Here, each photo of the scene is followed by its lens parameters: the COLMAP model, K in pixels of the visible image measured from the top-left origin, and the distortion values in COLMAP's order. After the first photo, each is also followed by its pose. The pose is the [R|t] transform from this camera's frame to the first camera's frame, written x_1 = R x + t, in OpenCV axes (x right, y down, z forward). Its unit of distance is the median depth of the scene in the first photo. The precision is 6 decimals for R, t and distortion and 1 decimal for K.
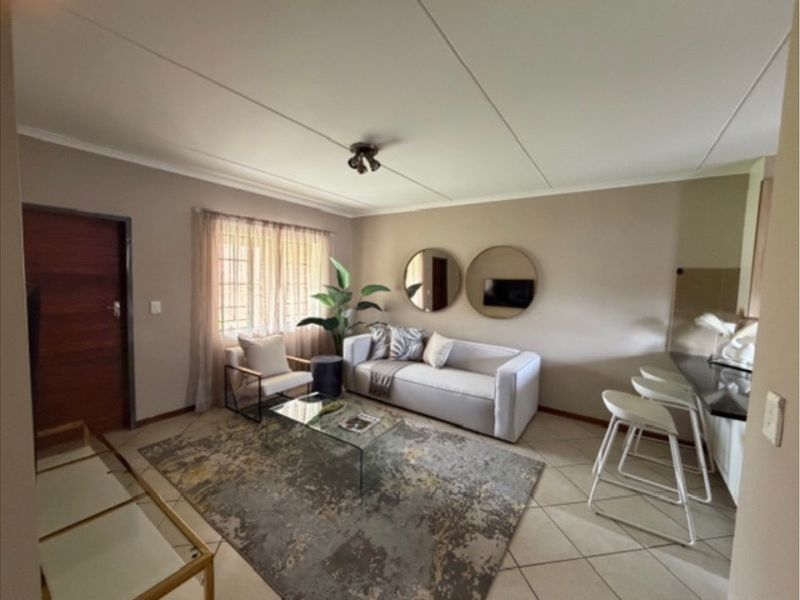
lens RADIAL K [[317.9, 0, 401.0], [0, 317.9, 300.2], [0, 0, 1]] dist [-0.002506, 0.000034]
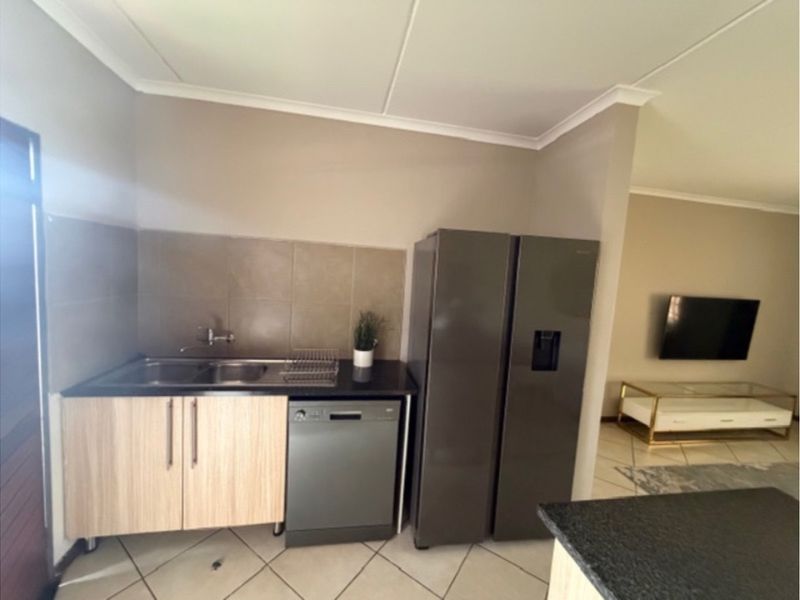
lens RADIAL K [[317.9, 0, 398.5], [0, 317.9, 298.2], [0, 0, 1]] dist [-0.002506, 0.000034]
pose [[-0.707671, -0.012756, -0.706427, 0.902838], [-0.133016, 0.984364, 0.115476, -0.008146], [0.693908, 0.175685, -0.698303, 0.384846]]
